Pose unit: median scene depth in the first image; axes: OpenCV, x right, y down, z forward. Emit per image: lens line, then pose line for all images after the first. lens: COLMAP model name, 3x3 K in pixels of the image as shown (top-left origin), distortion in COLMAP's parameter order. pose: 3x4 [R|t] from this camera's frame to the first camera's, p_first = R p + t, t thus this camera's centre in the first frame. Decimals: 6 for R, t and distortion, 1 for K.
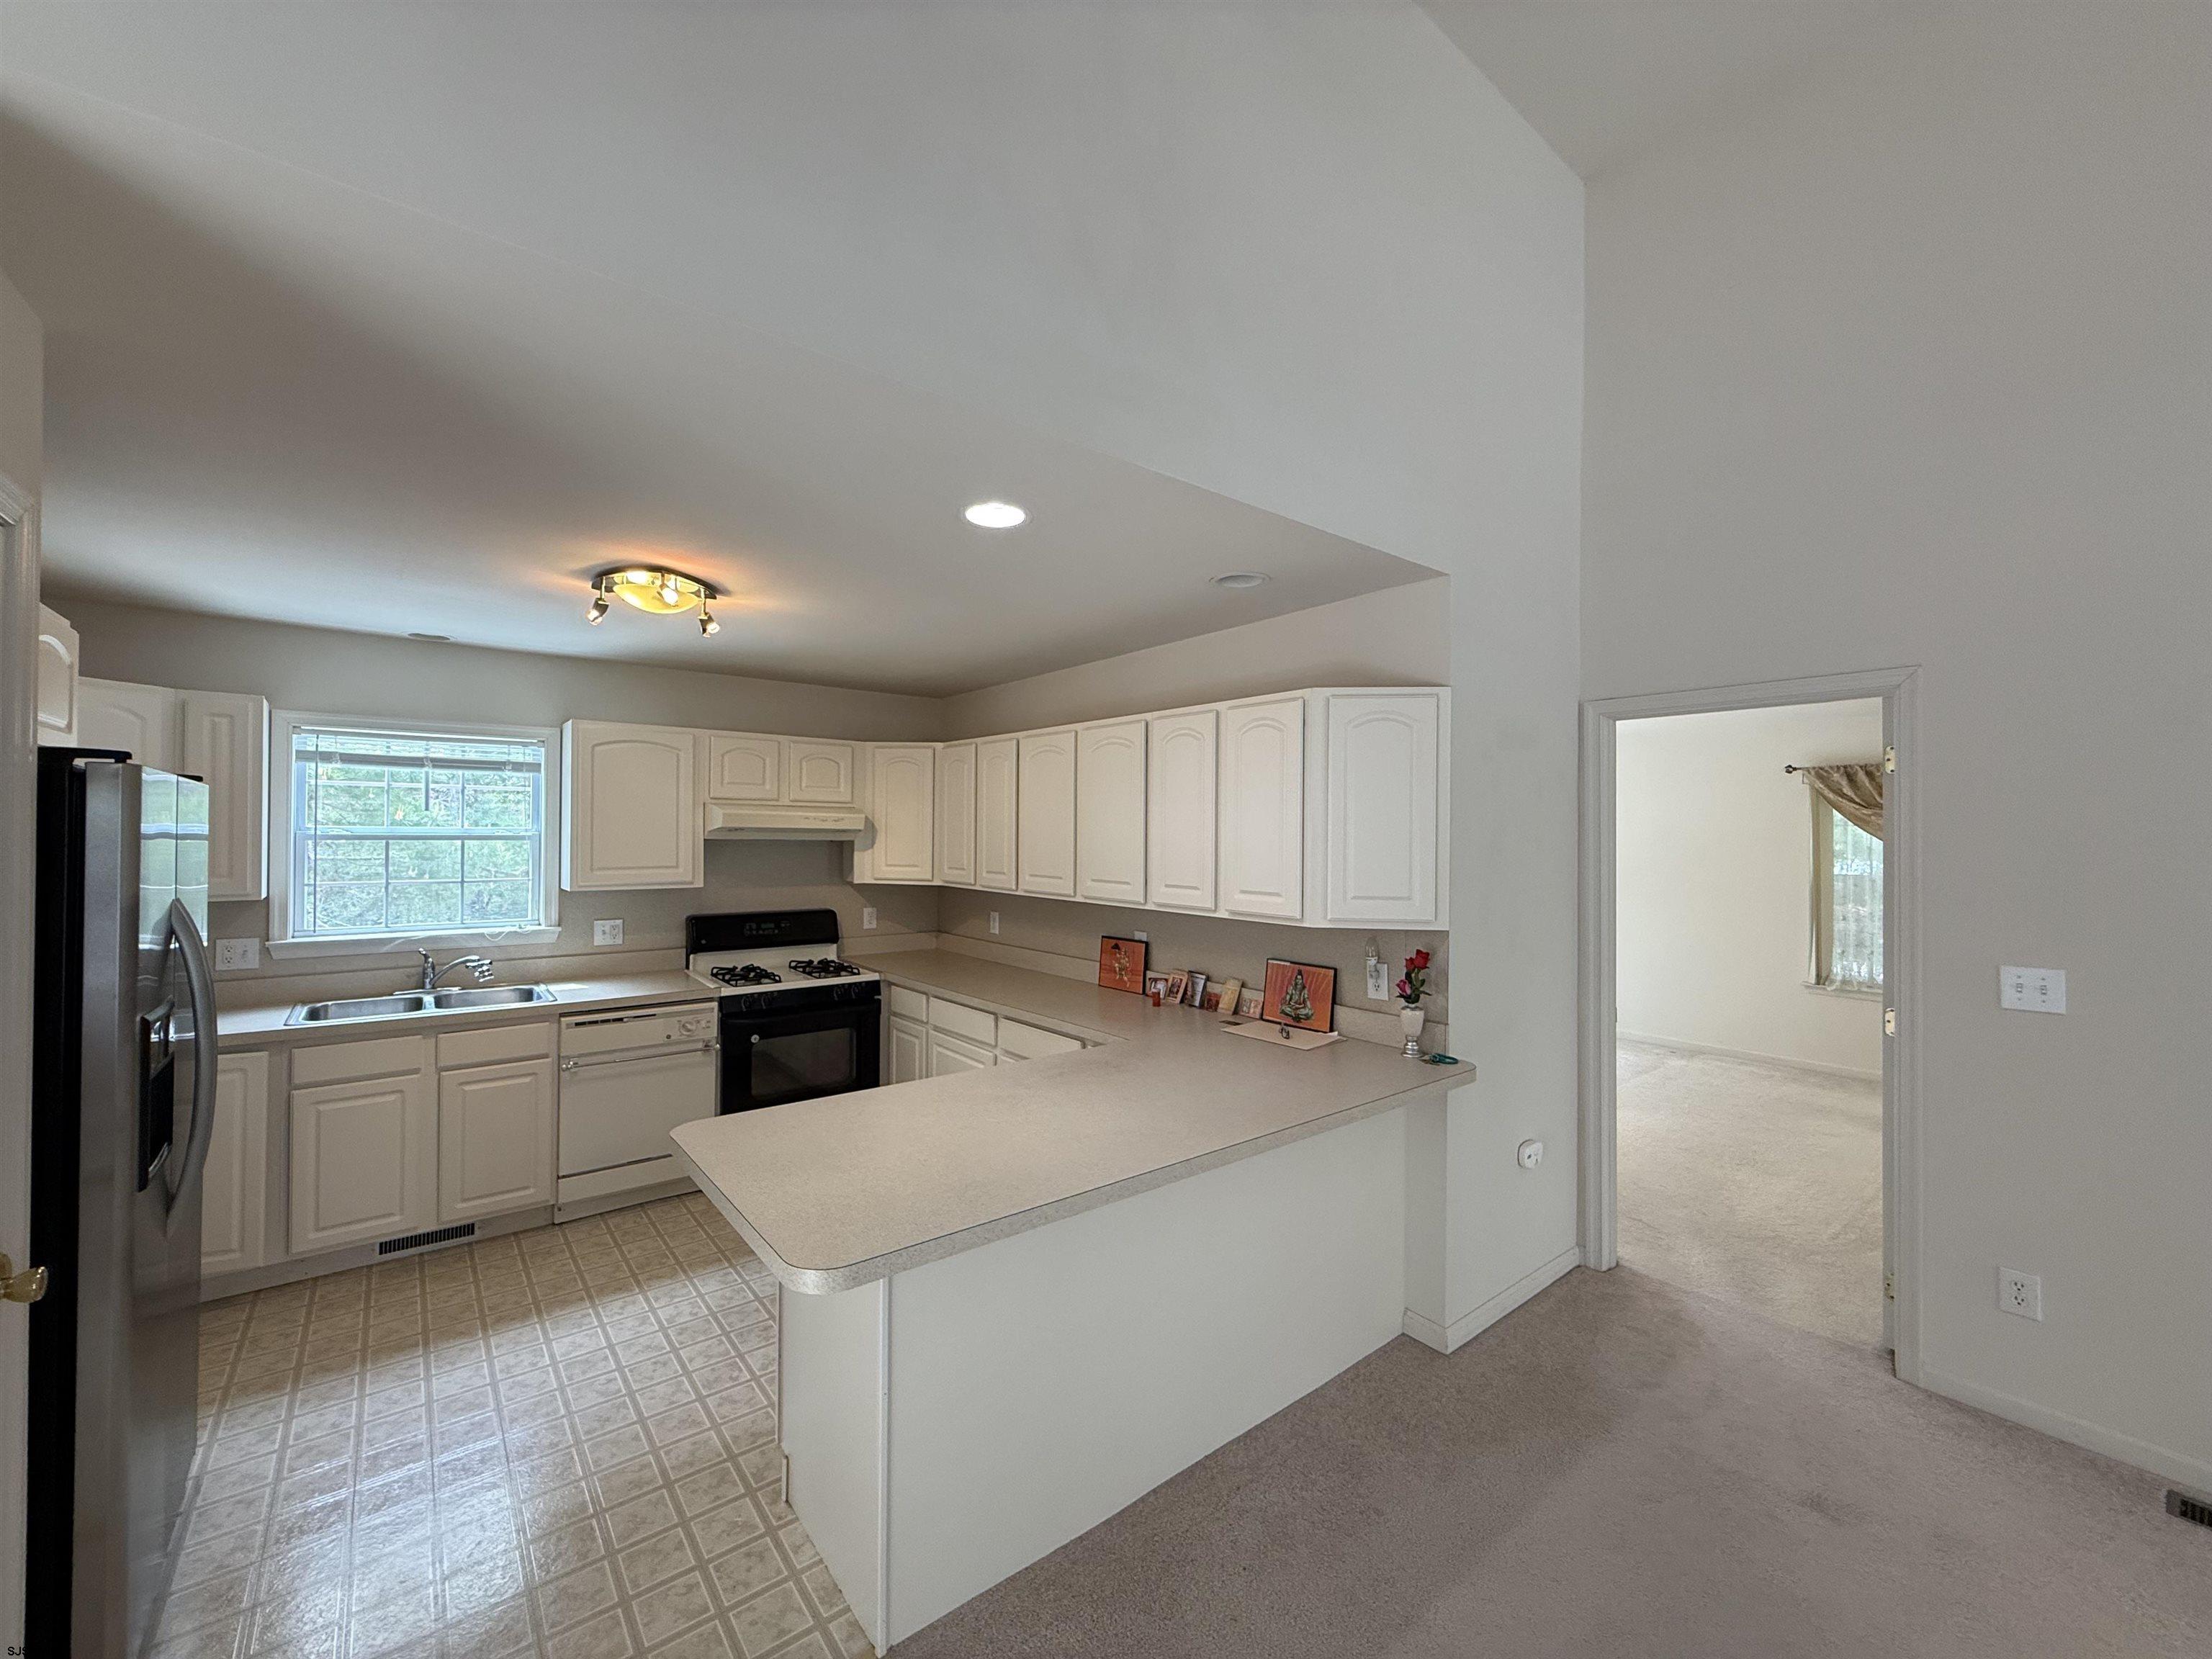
lens RADIAL K [[883.4, 0, 1105.7], [0, 883.4, 829.8], [0, 0, 1]] dist [-0.003128, 0.000182]
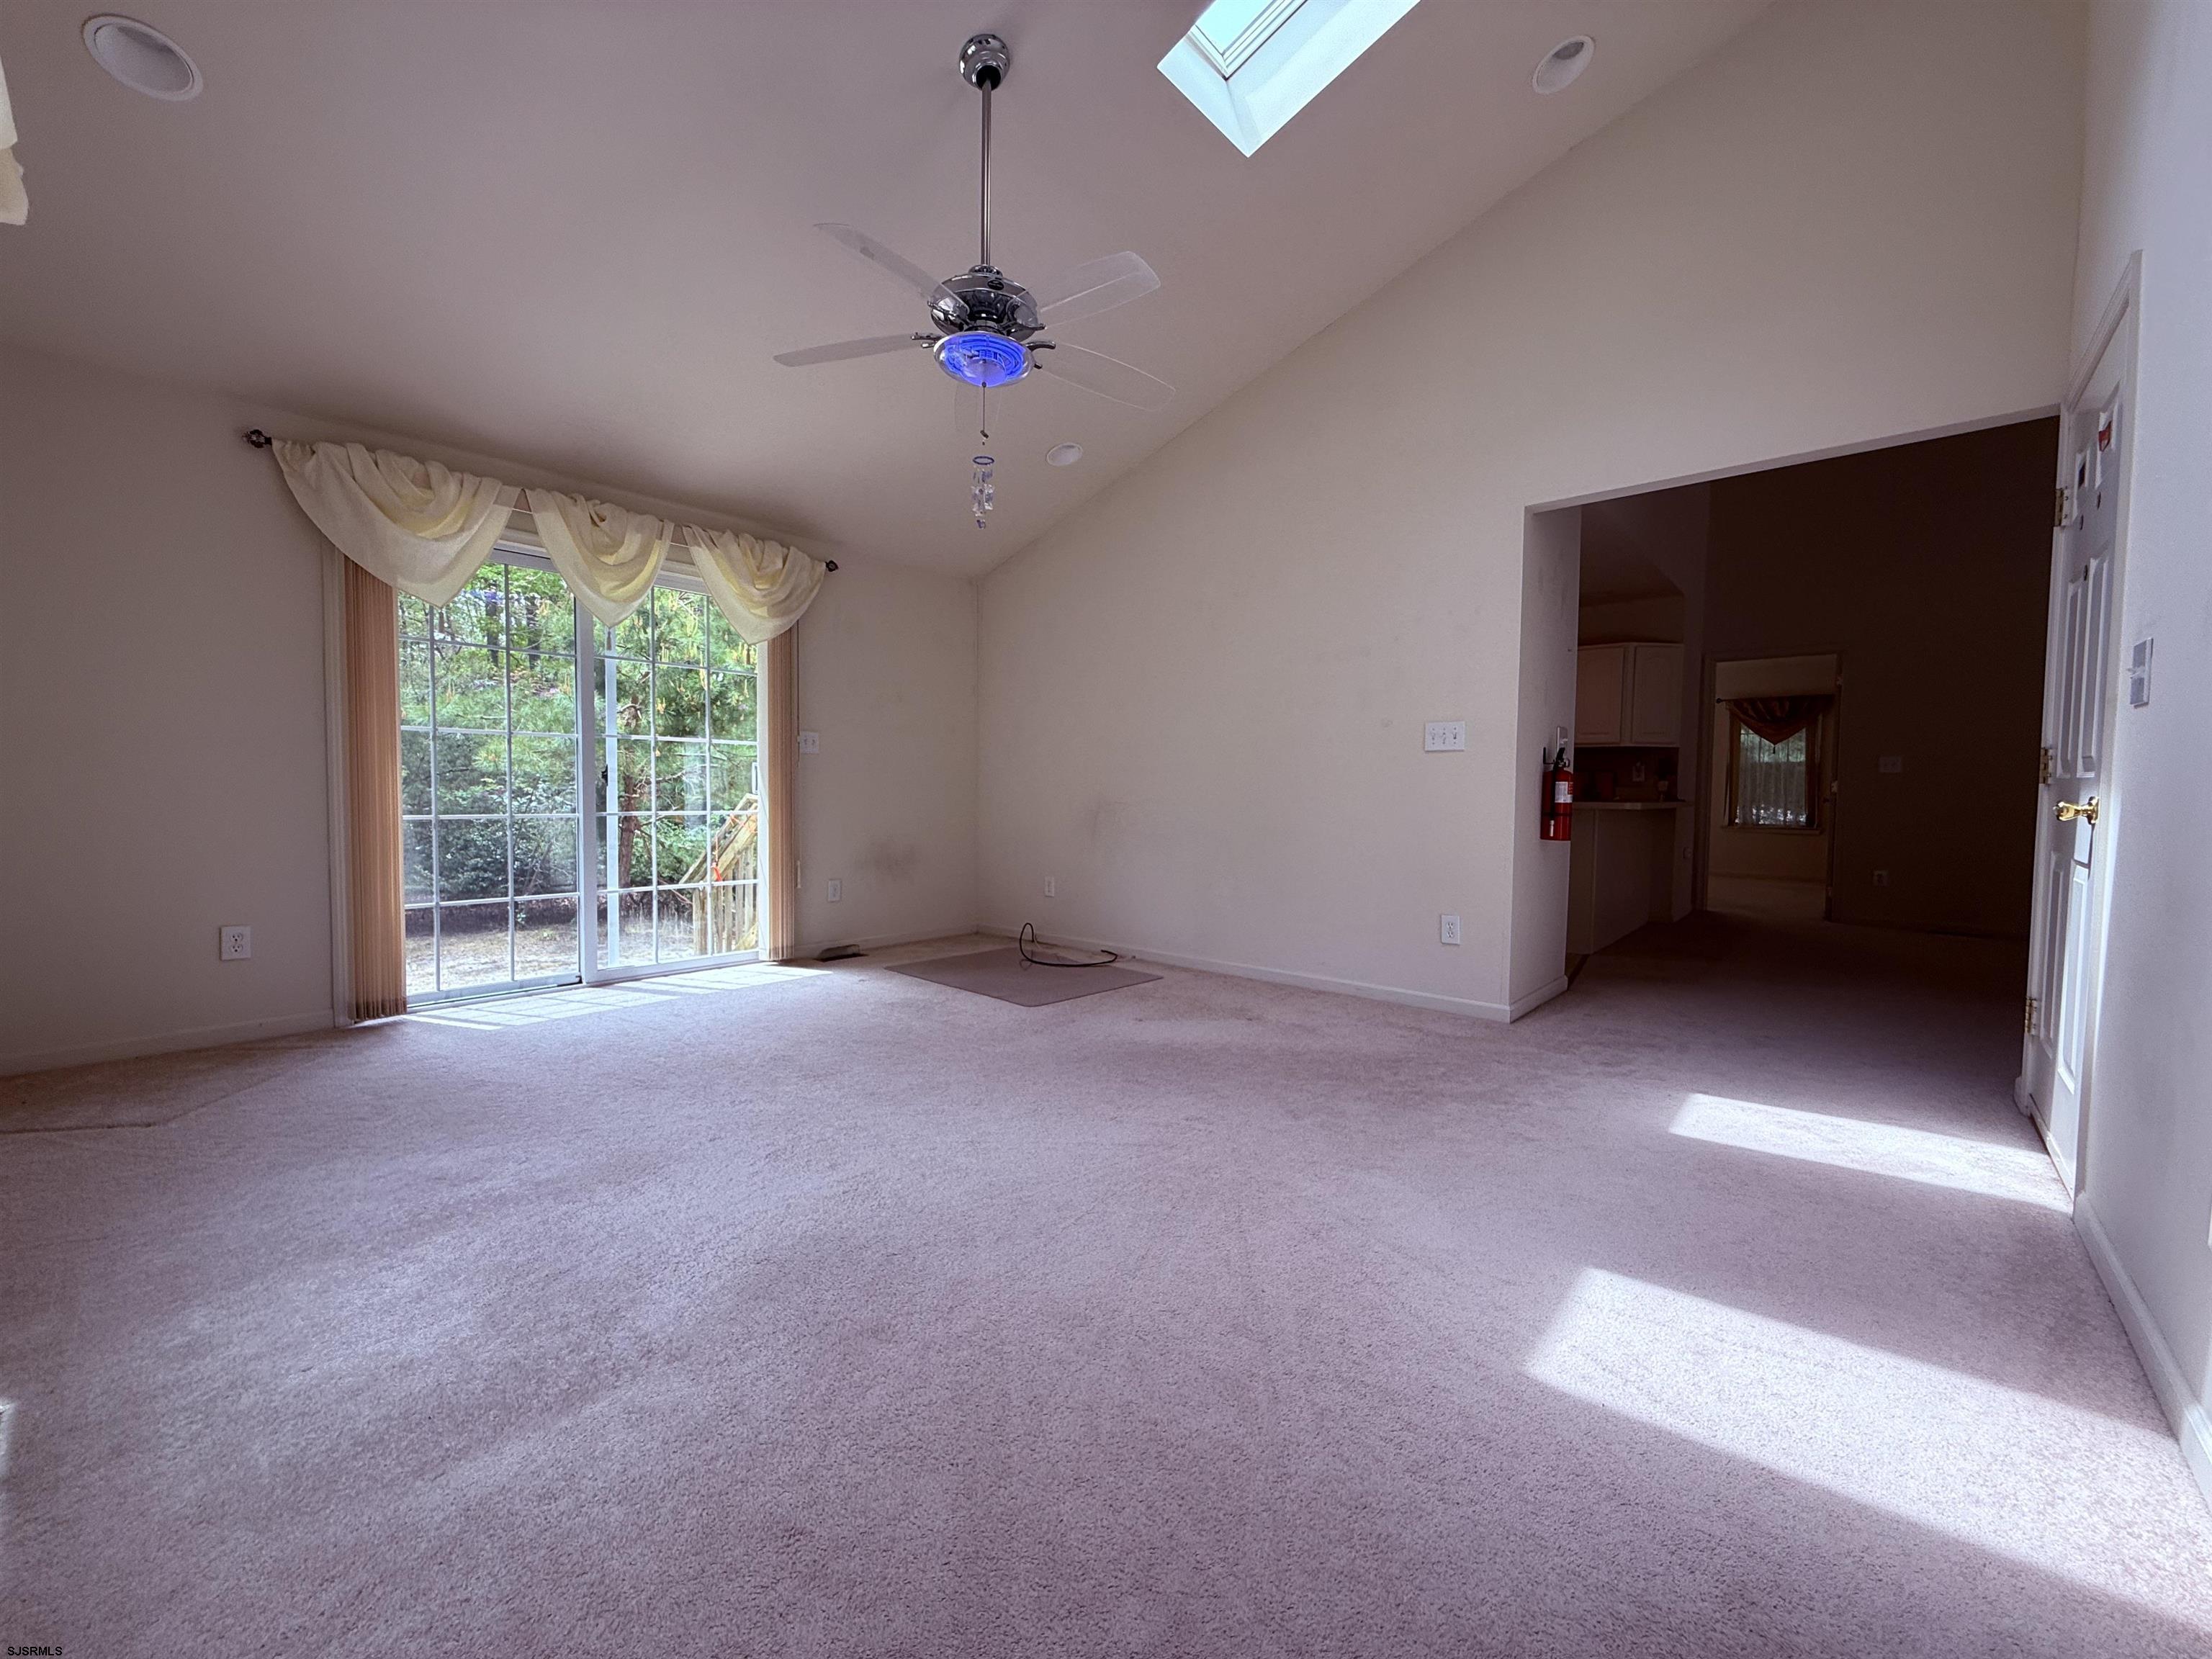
lens RADIAL K [[883.4, 0, 1099.4], [0, 883.4, 835.0], [0, 0, 1]] dist [-0.003128, 0.000182]
pose [[0.985497, -0.006165, 0.169582, -1.220860], [-0.003573, 0.998365, 0.057057, 0.173373], [-0.169657, -0.056836, 0.983863, -0.853258]]
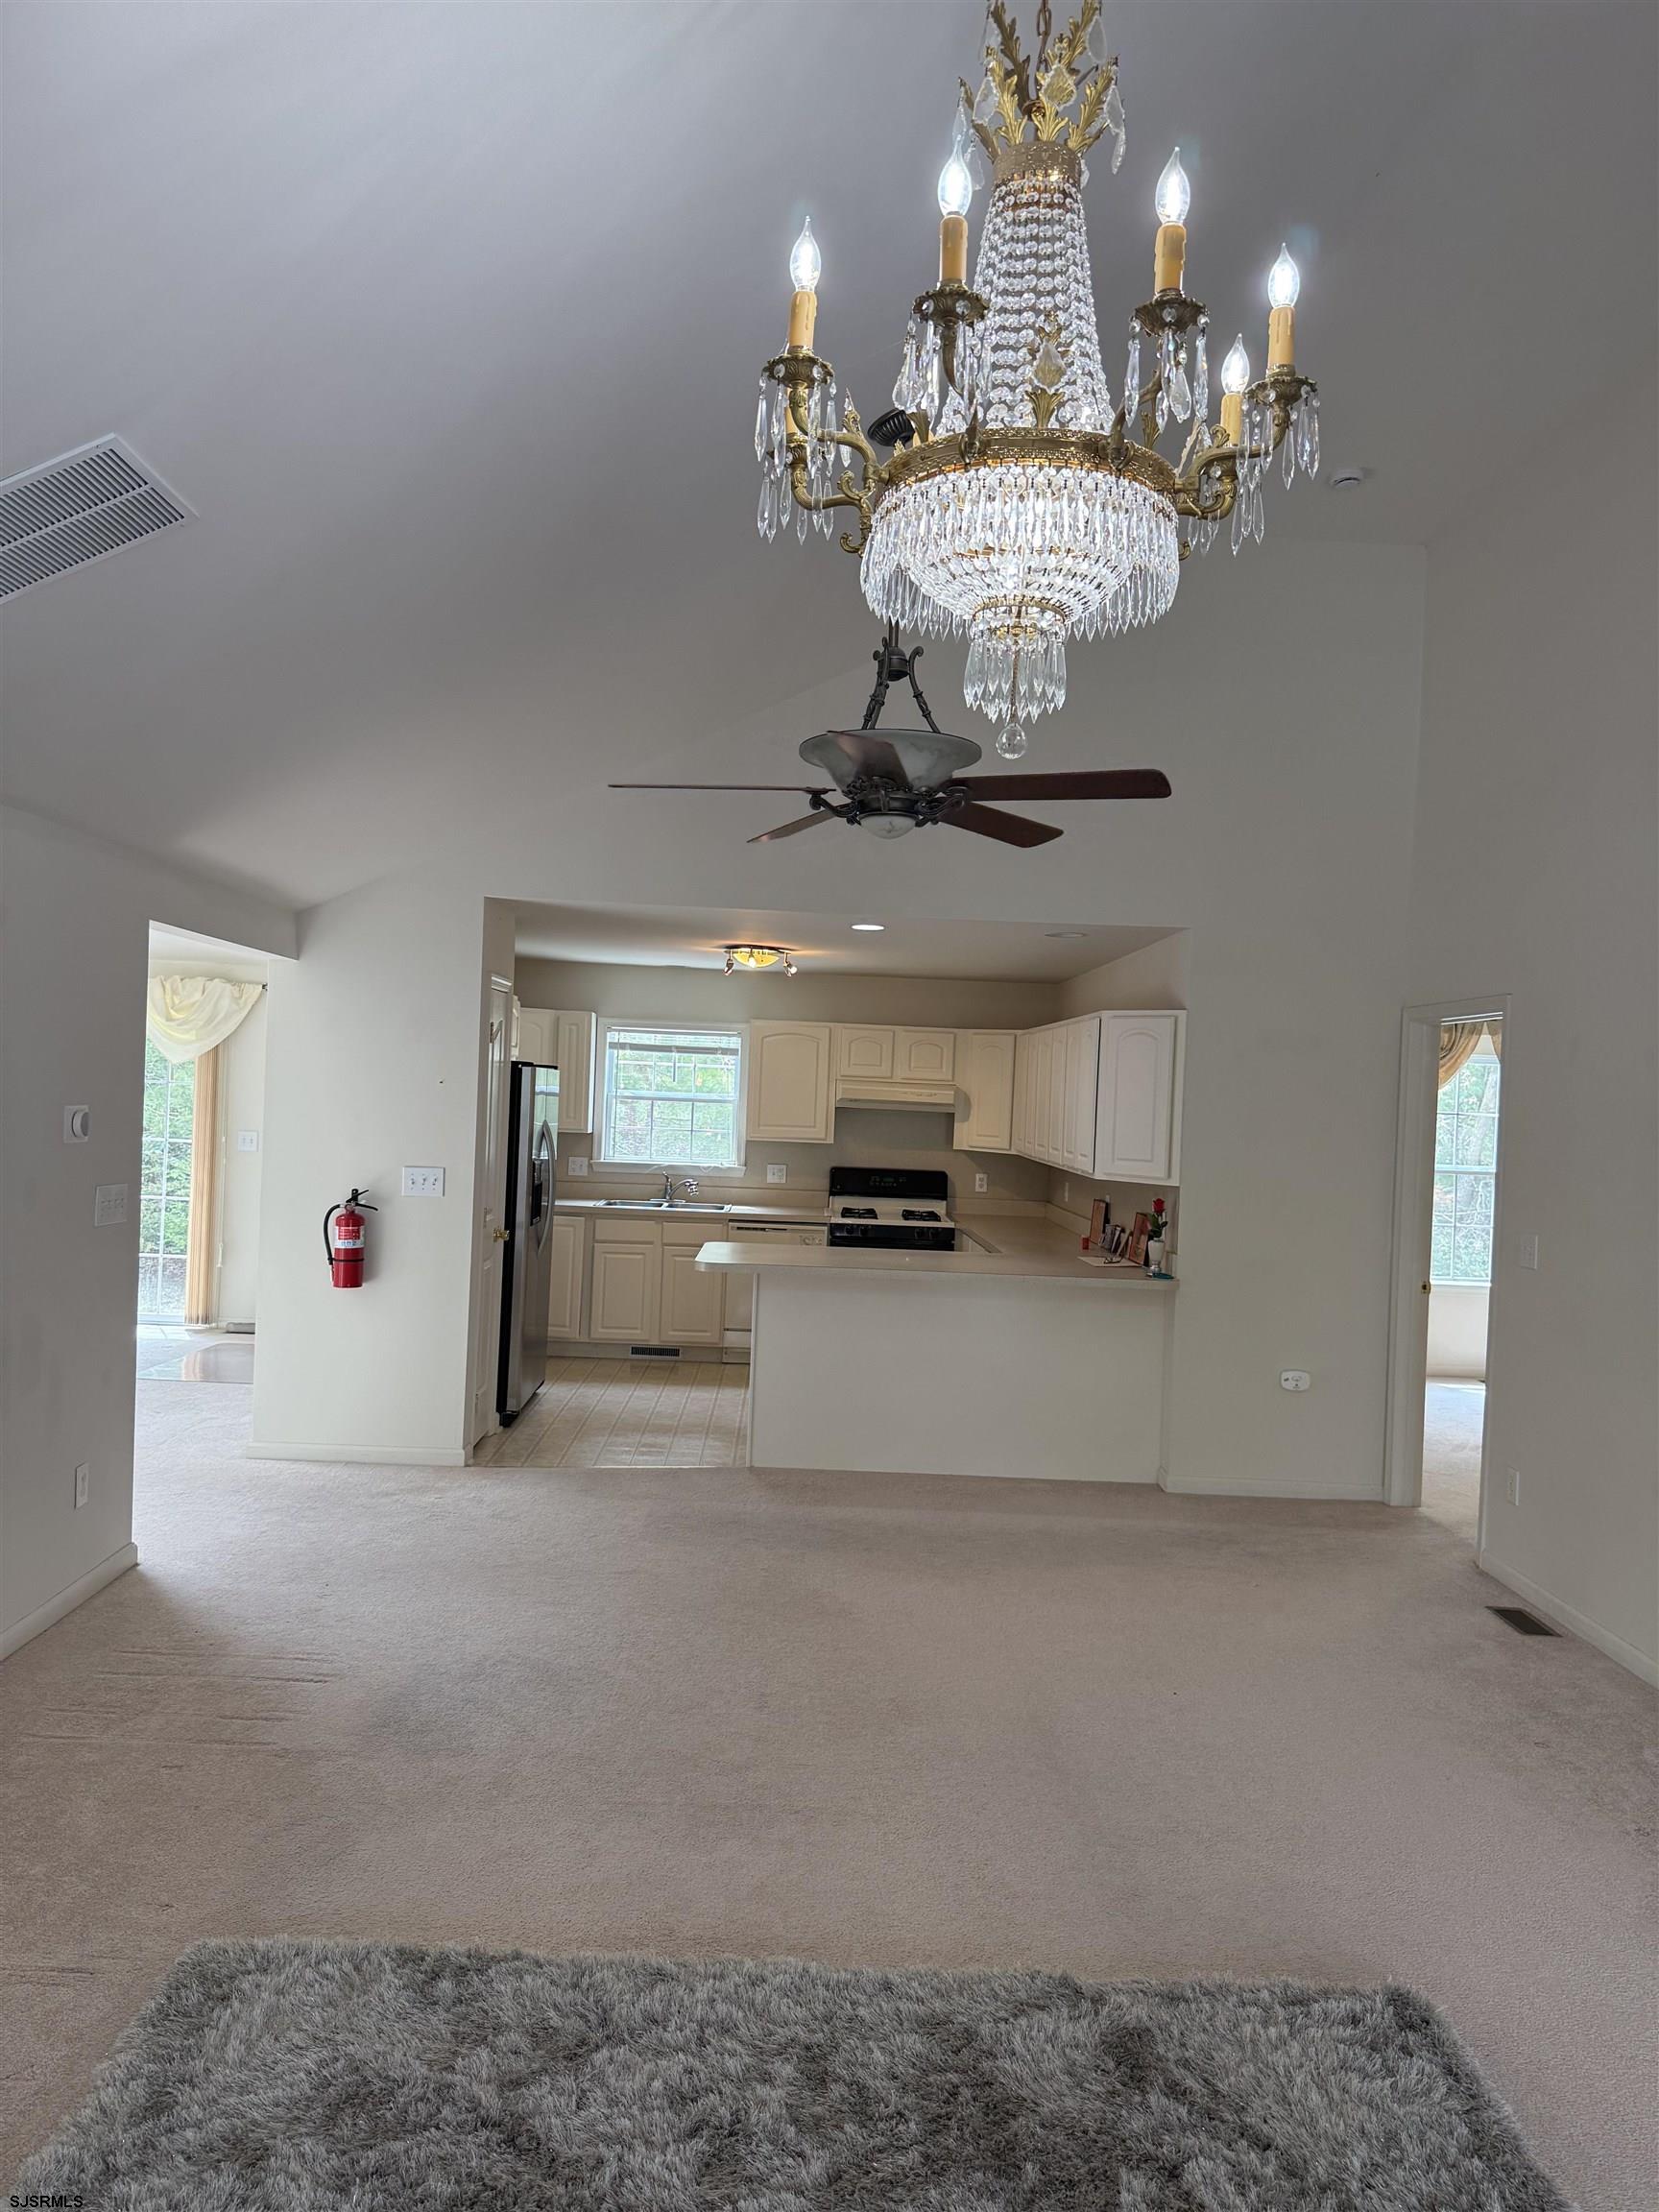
lens RADIAL K [[1539.2, 0, 827.2], [0, 1539.2, 1100.5], [0, 0, 1]] dist [0.034602, -0.005874]
pose [[0.791585, 0.028767, -0.610382, 1.113514], [-0.033087, 0.999444, 0.004193, -0.009501], [0.610163, 0.016876, 0.792096, -0.978116]]
